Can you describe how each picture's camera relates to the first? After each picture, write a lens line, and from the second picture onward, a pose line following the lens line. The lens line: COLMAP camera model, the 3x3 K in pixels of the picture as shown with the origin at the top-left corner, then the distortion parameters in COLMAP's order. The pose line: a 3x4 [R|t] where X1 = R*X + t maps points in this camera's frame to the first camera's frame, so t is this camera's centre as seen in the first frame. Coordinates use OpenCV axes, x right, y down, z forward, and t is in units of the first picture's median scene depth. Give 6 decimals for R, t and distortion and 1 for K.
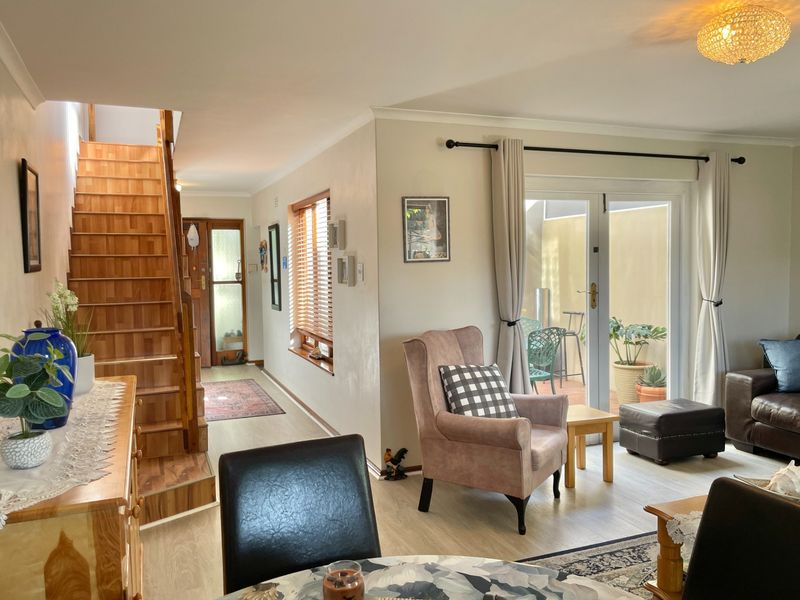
lens RADIAL K [[640.4, 0, 400.0], [0, 640.4, 300.0], [0, 0, 1]] dist [0.065870, -0.000374]
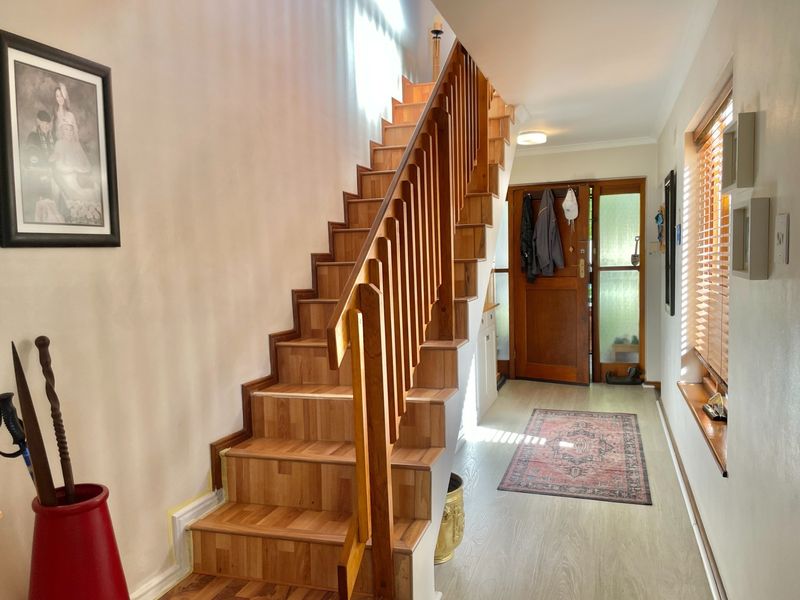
lens RADIAL K [[640.4, 0, 400.0], [0, 640.4, 300.0], [0, 0, 1]] dist [0.065870, -0.000374]
pose [[0.768593, 0.036075, -0.638720, 0.004586], [-0.022222, 0.999312, 0.029702, -0.008156], [0.639352, -0.008635, 0.768866, 0.299677]]
